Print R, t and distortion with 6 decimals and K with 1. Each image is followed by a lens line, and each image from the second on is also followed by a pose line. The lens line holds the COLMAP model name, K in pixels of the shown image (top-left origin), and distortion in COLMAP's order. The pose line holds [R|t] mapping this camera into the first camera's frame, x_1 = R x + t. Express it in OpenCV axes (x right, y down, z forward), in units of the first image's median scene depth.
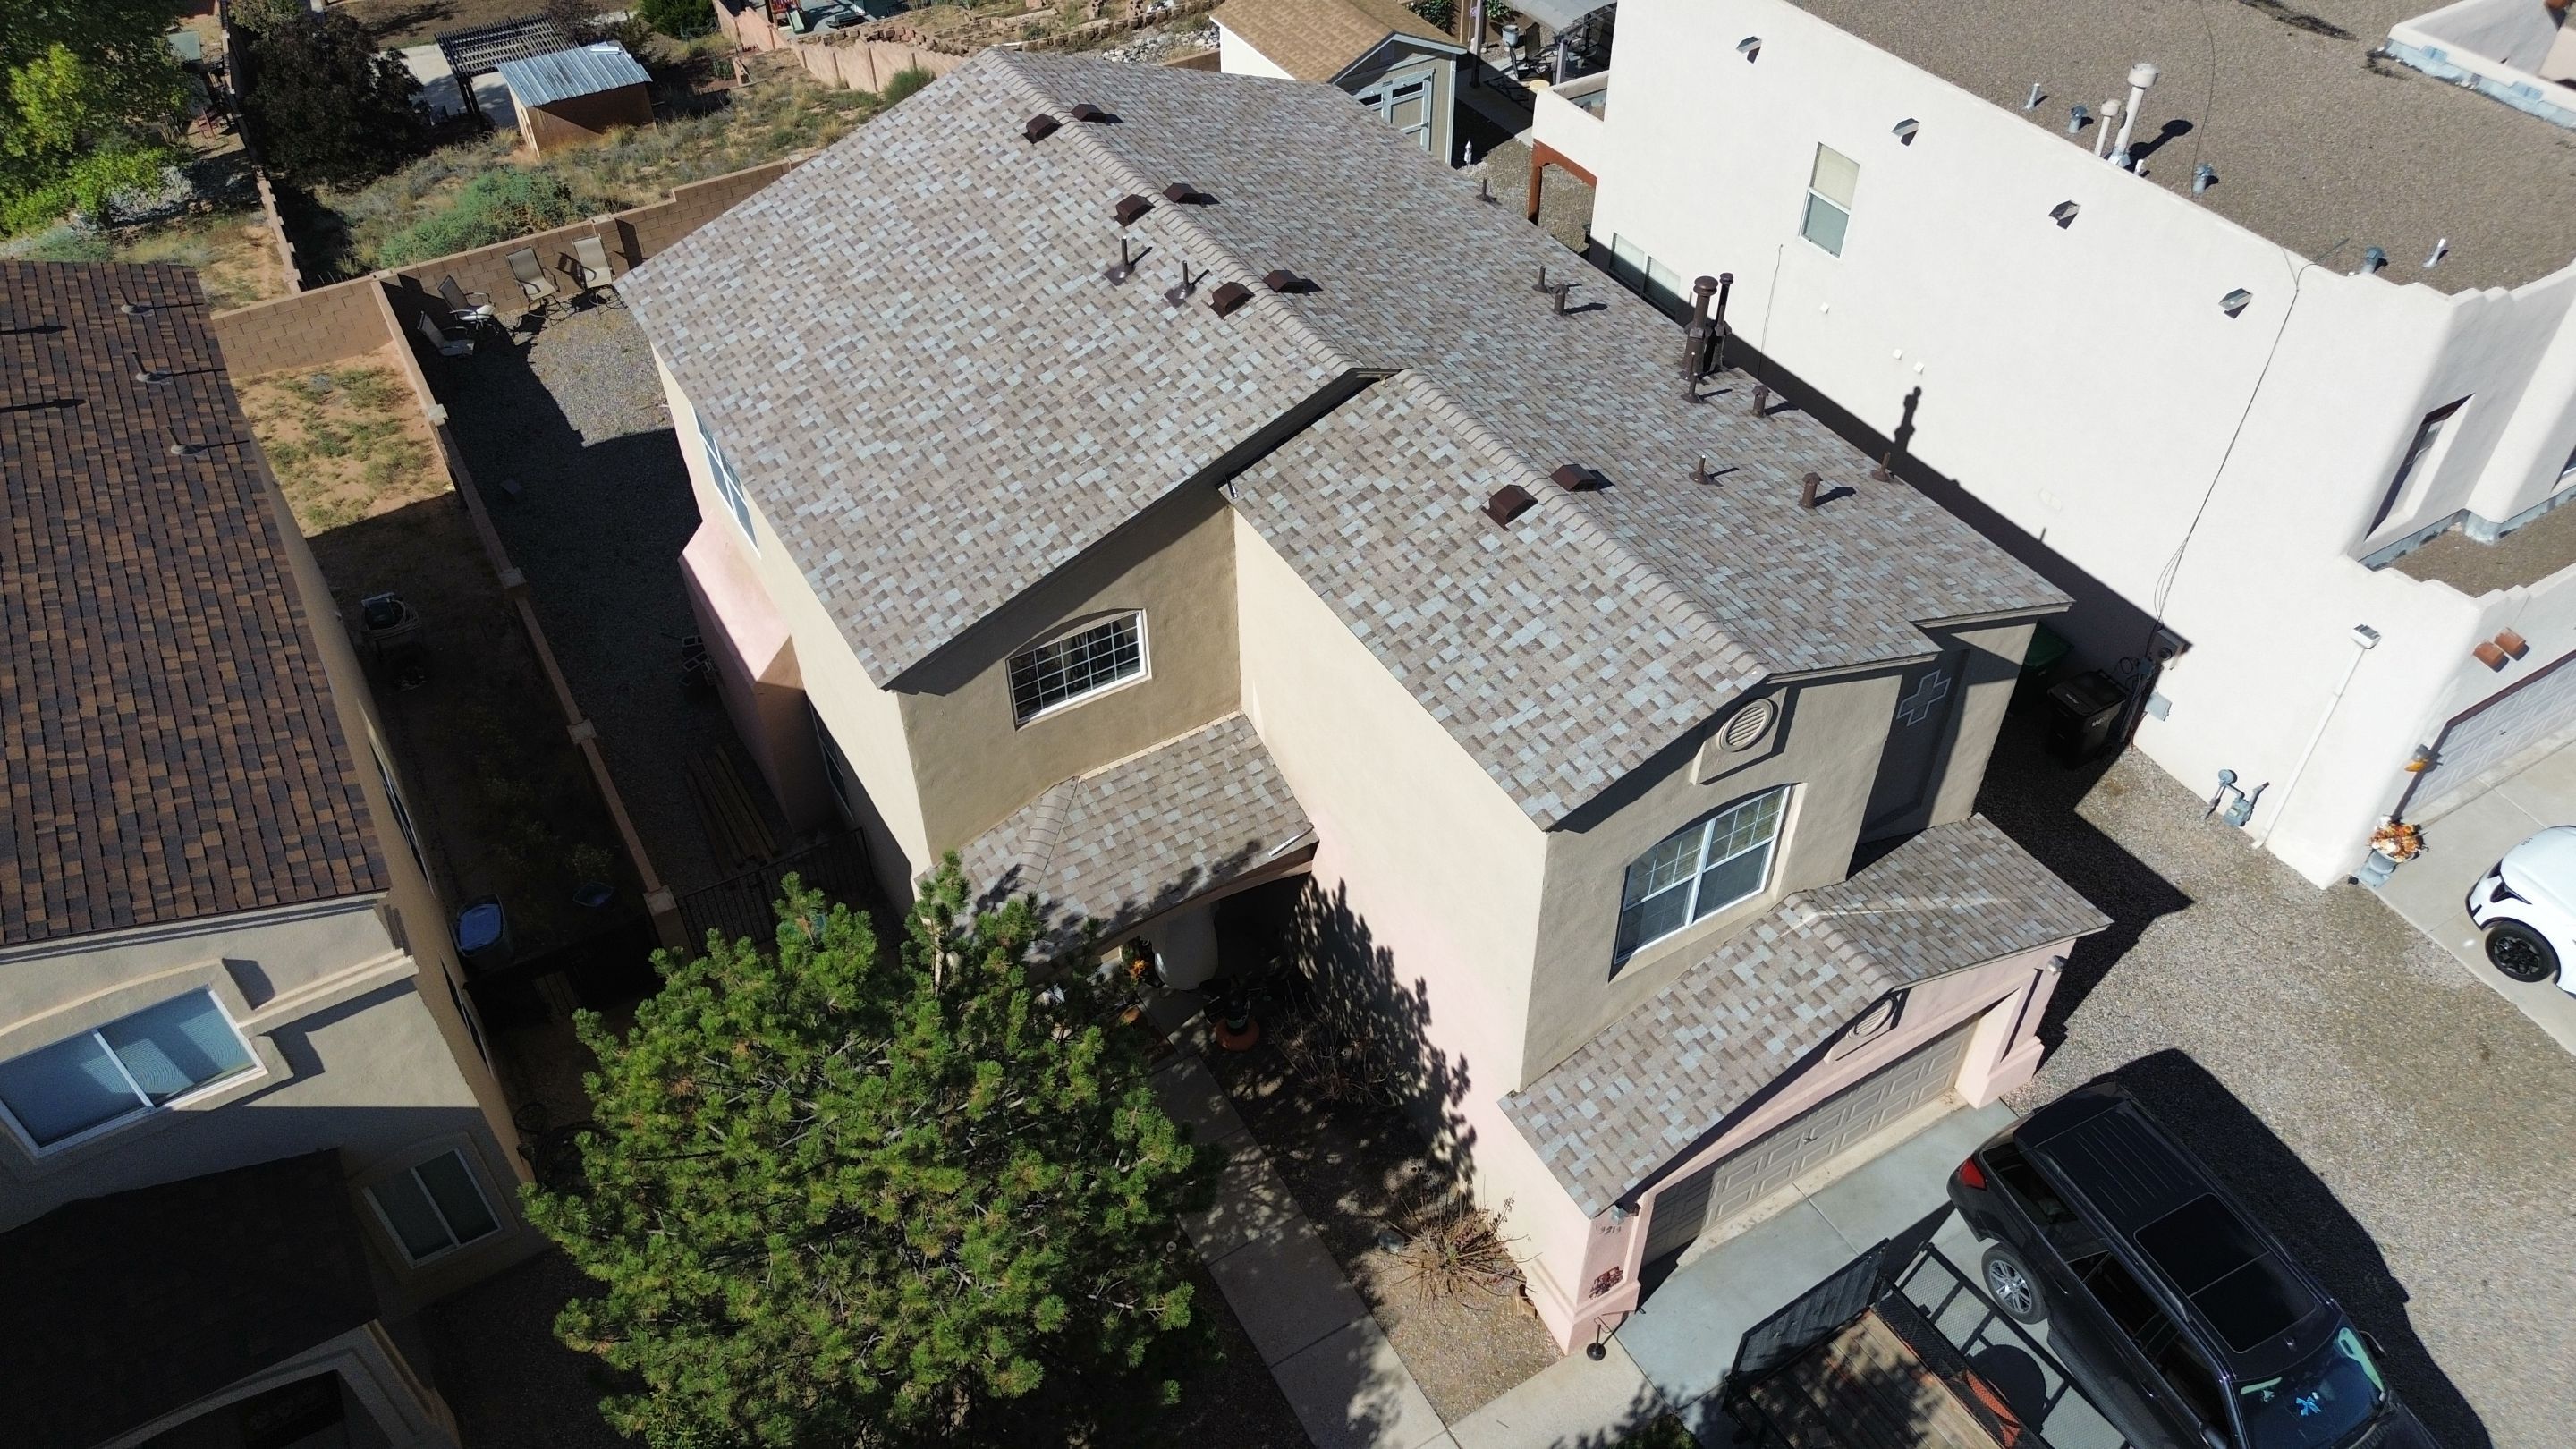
lens RADIAL K [[1828.5, 0, 1302.7], [0, 1828.5, 726.2], [0, 0, 1]] dist [0.044510, -0.016586]
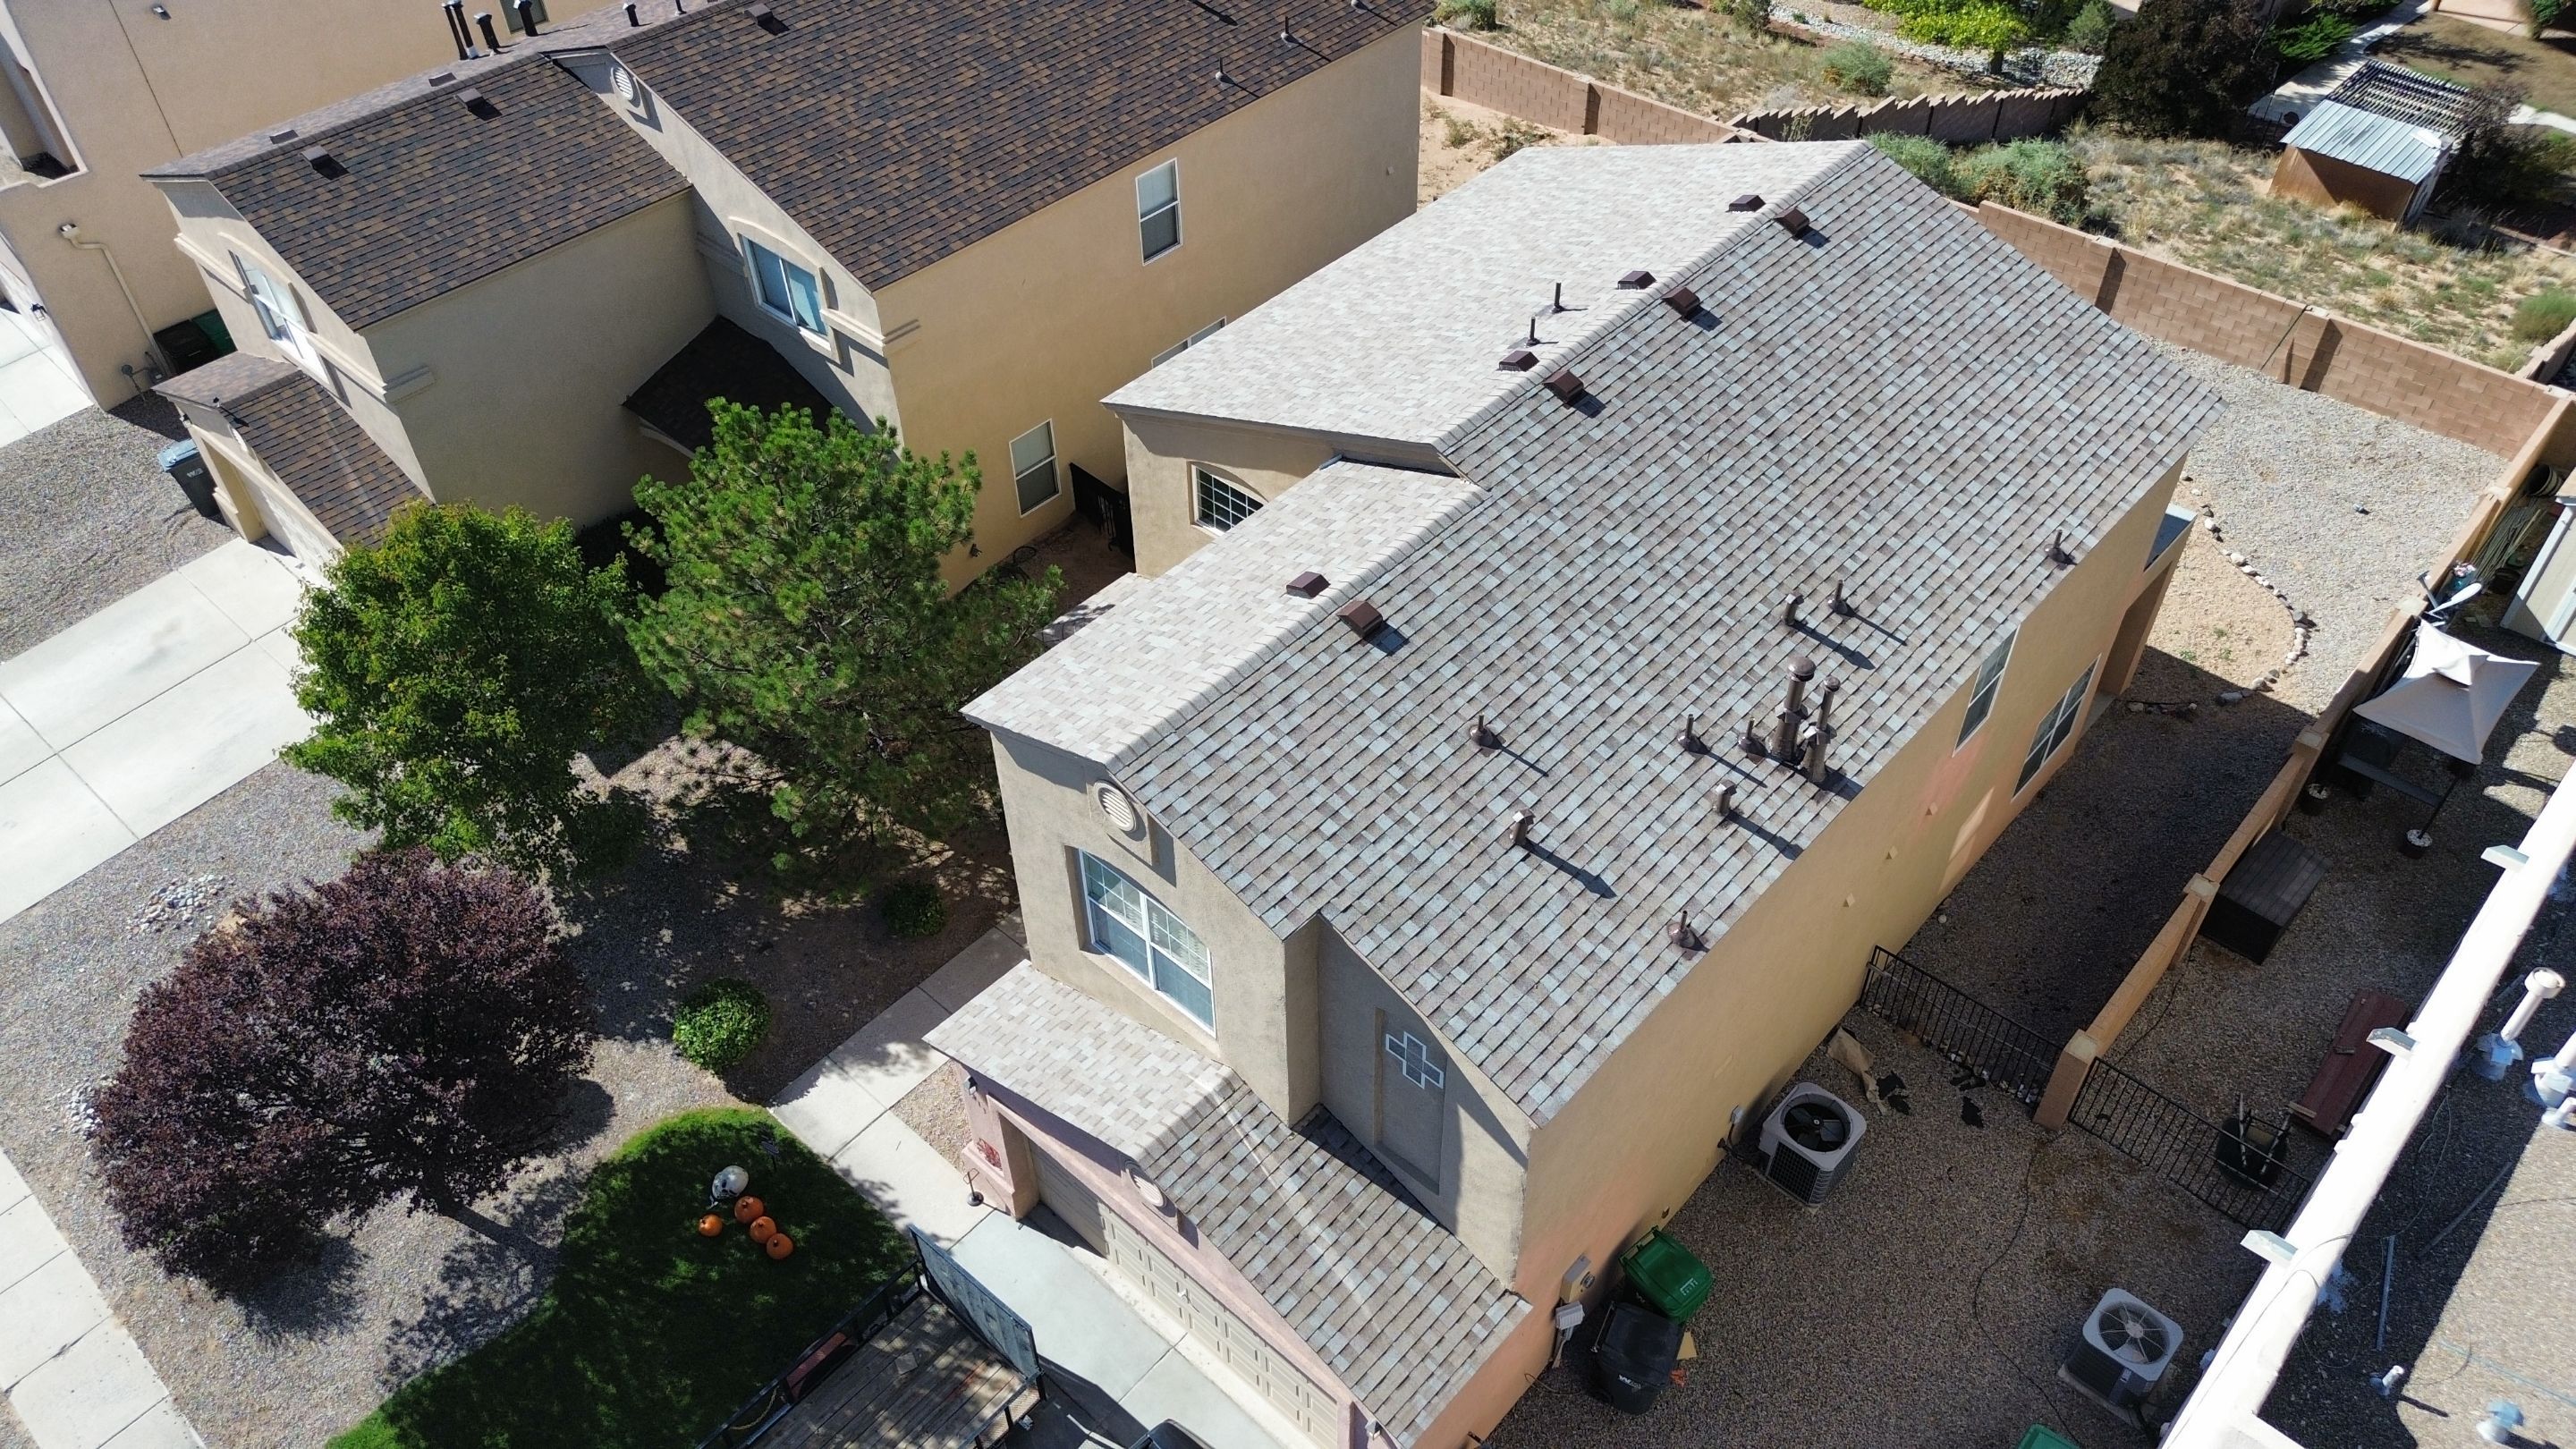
lens RADIAL K [[1828.5, 0, 1300.9], [0, 1828.5, 749.1], [0, 0, 1]] dist [0.044510, -0.016586]
pose [[0.290550, 0.672366, -0.680812, 0.780761], [-0.646195, 0.662625, 0.378629, -0.398033], [0.705700, 0.329927, 0.627006, 0.317765]]
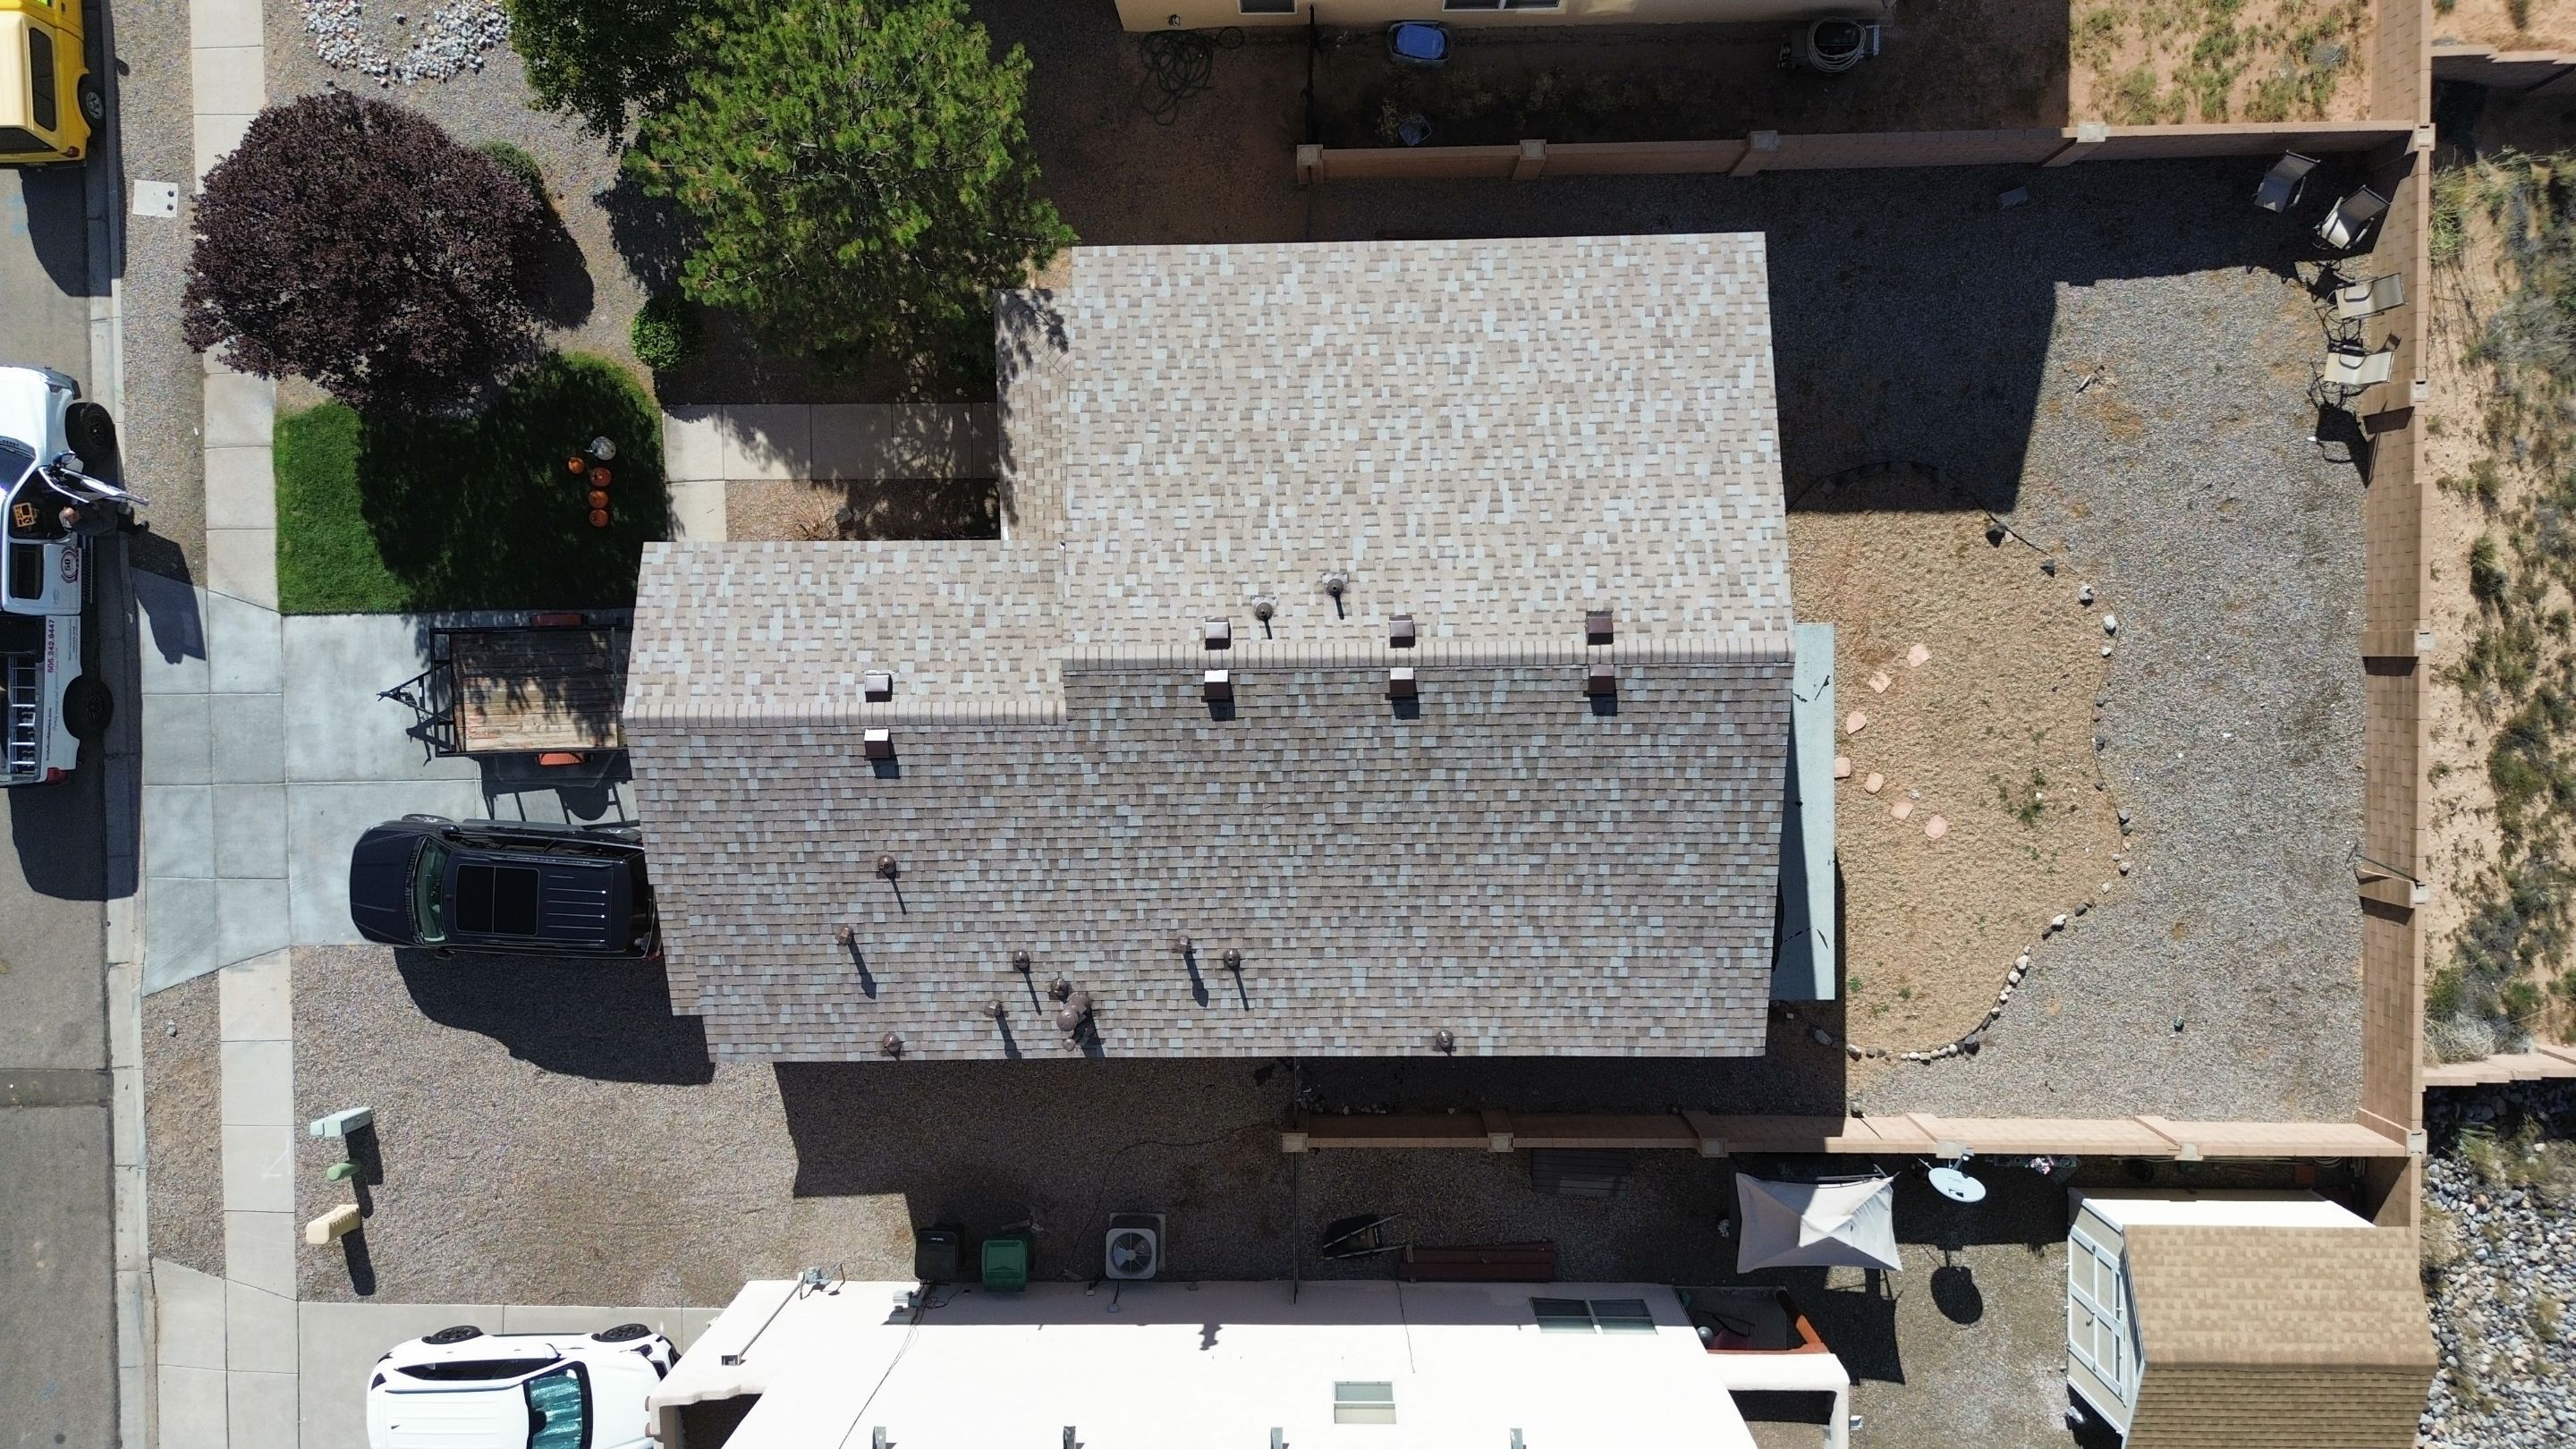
lens RADIAL K [[1828.5, 0, 1259.8], [0, 1828.5, 728.4], [0, 0, 1]] dist [0.044510, -0.016586]
pose [[-0.504370, 0.860768, 0.068474, -0.078515], [-0.565453, -0.389177, 0.727189, -1.094000], [0.652590, 0.328054, 0.683013, 0.244999]]
